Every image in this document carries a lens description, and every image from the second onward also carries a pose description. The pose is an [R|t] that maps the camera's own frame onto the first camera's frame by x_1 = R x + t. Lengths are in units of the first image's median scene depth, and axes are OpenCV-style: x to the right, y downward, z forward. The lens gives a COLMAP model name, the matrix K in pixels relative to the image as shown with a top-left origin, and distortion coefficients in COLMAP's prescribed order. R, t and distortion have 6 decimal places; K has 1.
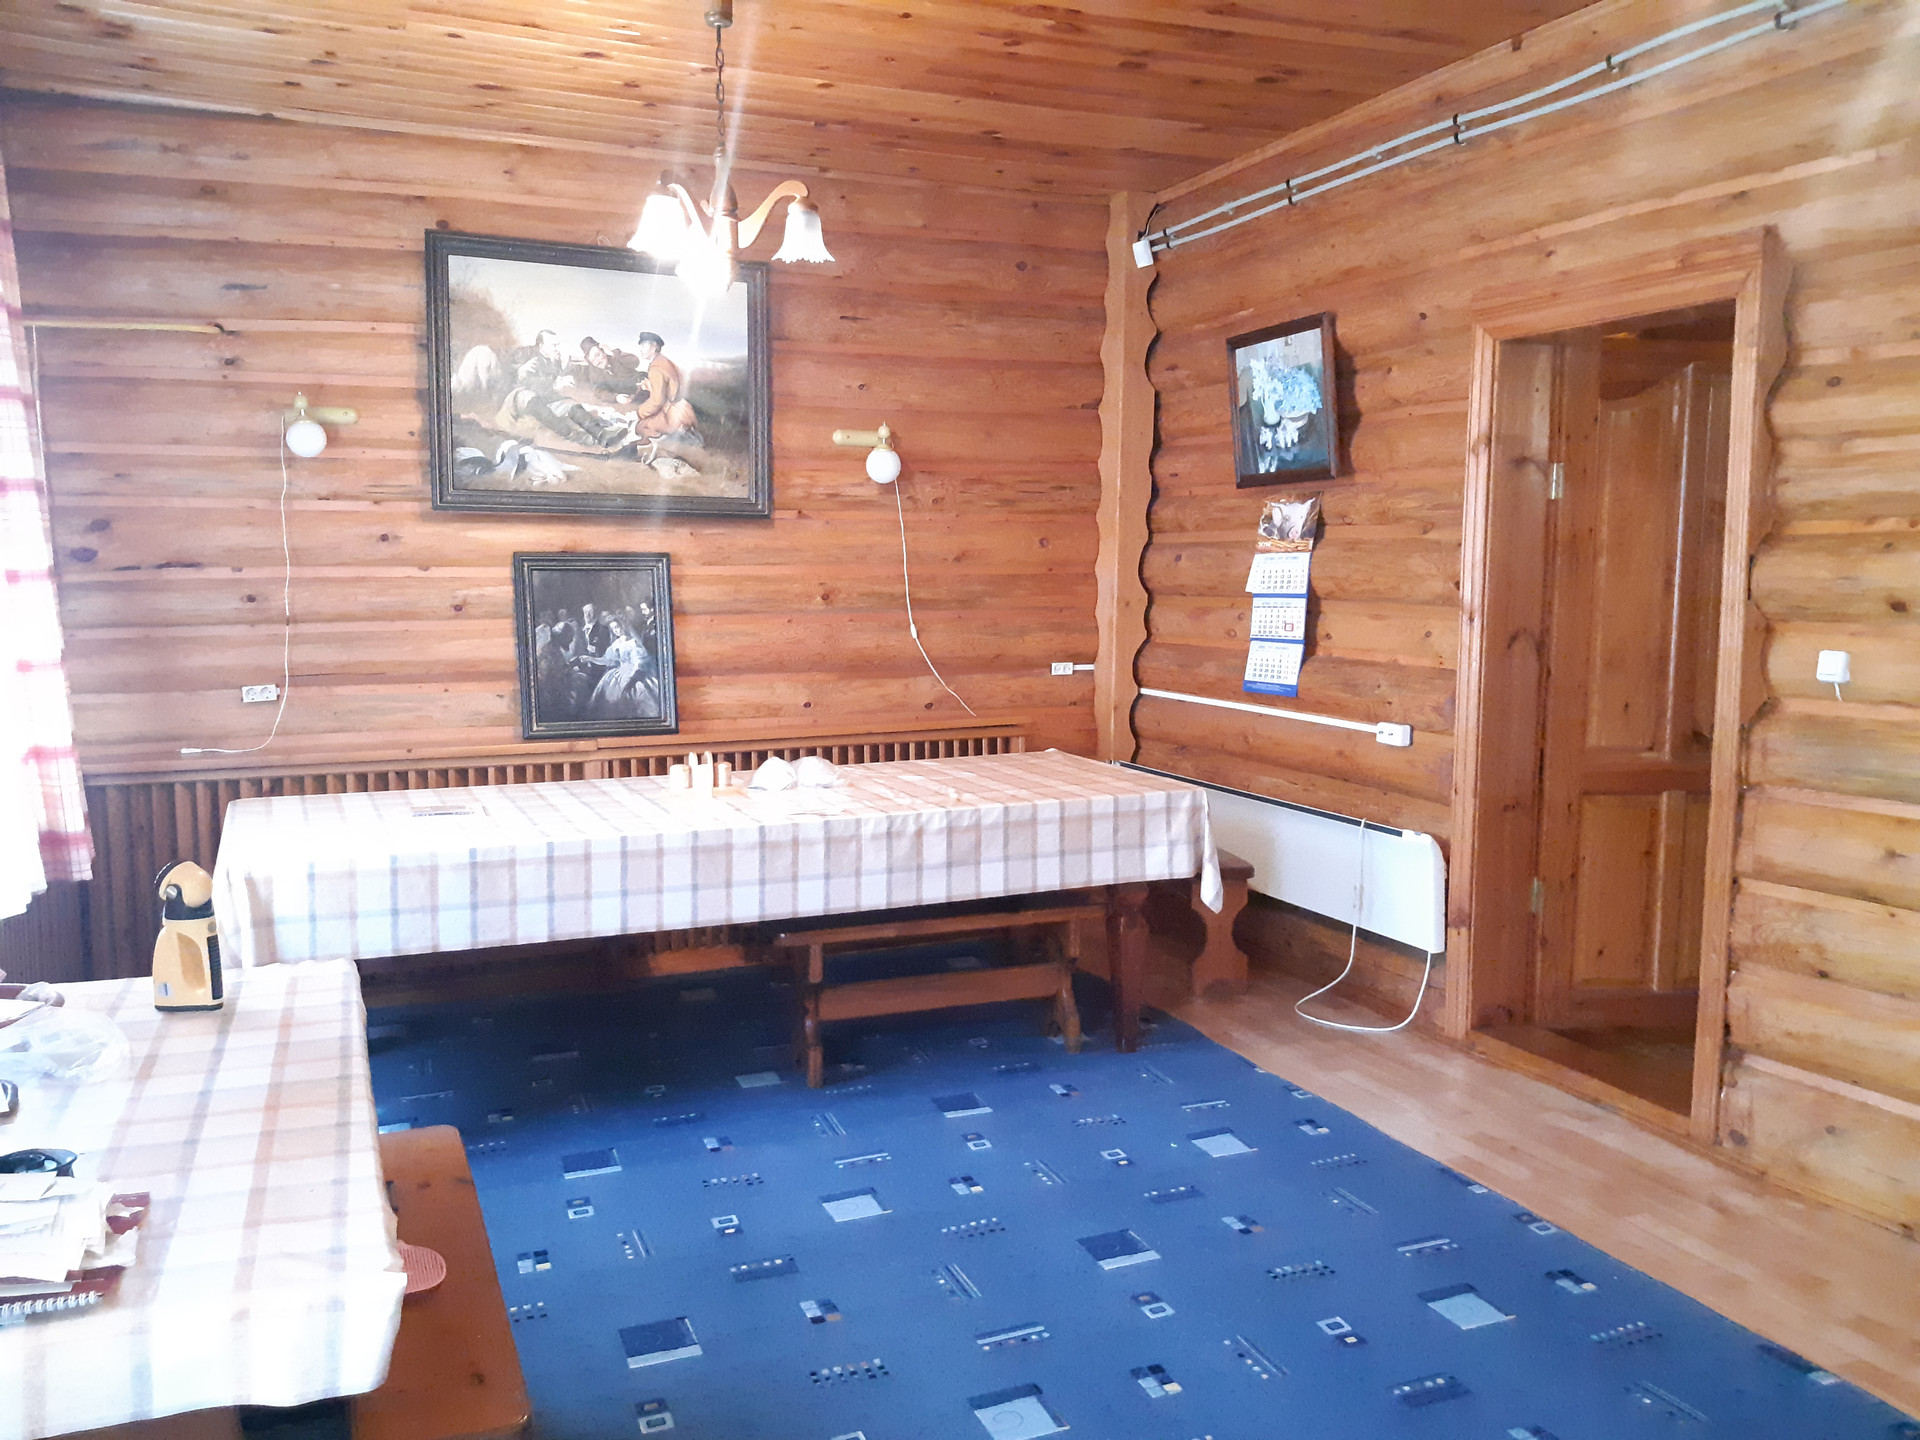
lens RADIAL K [[1467.5, 0, 960.0], [0, 1467.5, 720.0], [0, 0, 1]] dist [0.105603, -0.218639]
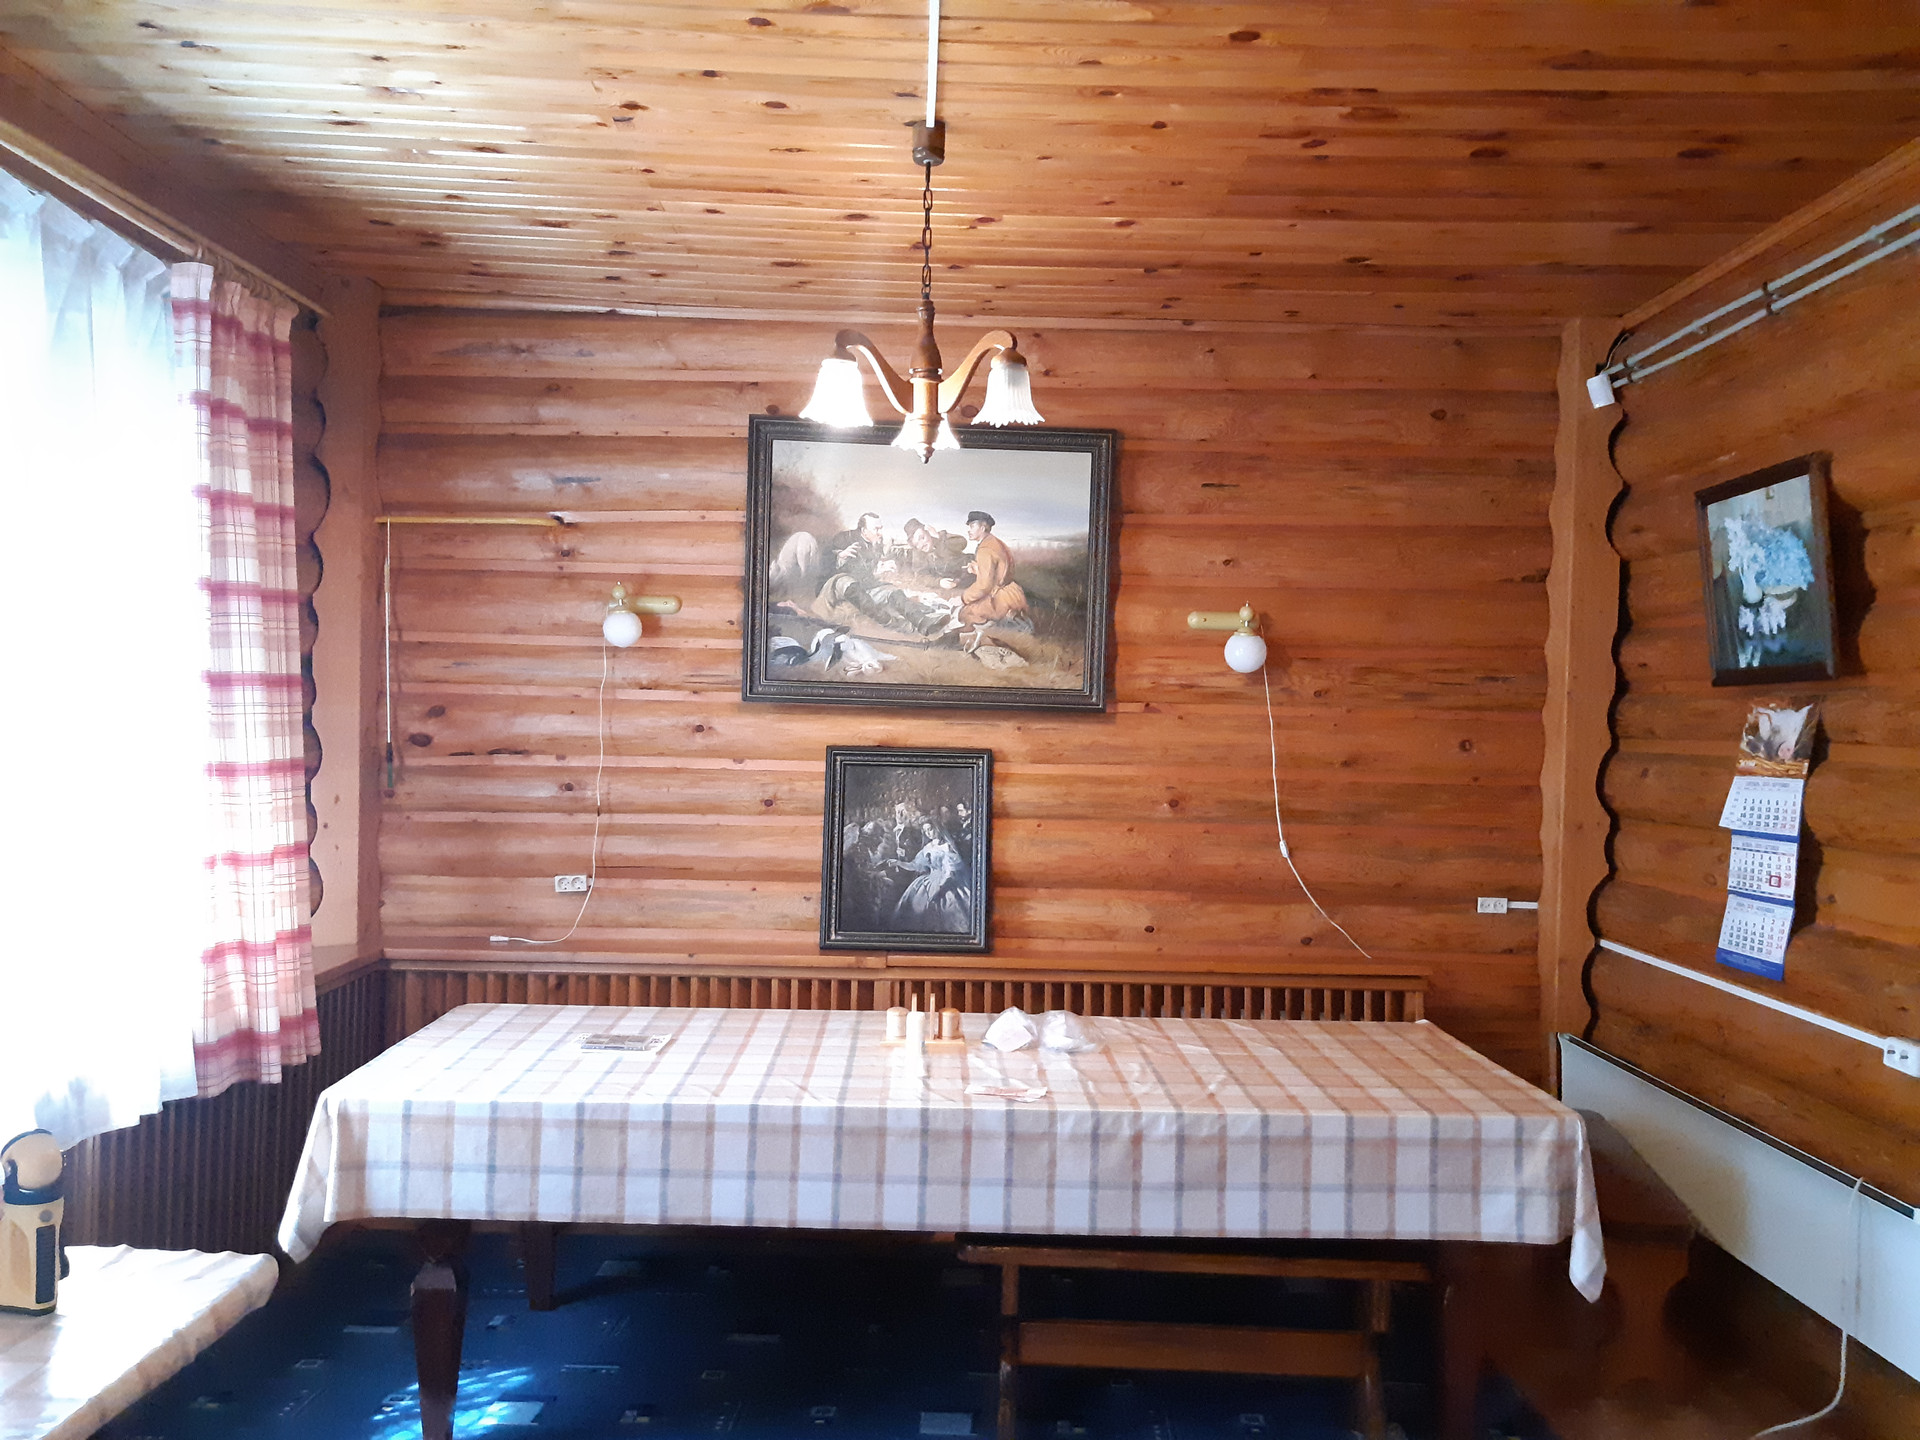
lens RADIAL K [[1467.5, 0, 960.0], [0, 1467.5, 720.0], [0, 0, 1]] dist [0.105603, -0.218639]
pose [[0.920010, 0.023183, -0.391208, 0.142519], [-0.066596, 0.992978, -0.097769, -0.045057], [0.386194, 0.116002, 0.915094, 0.183274]]
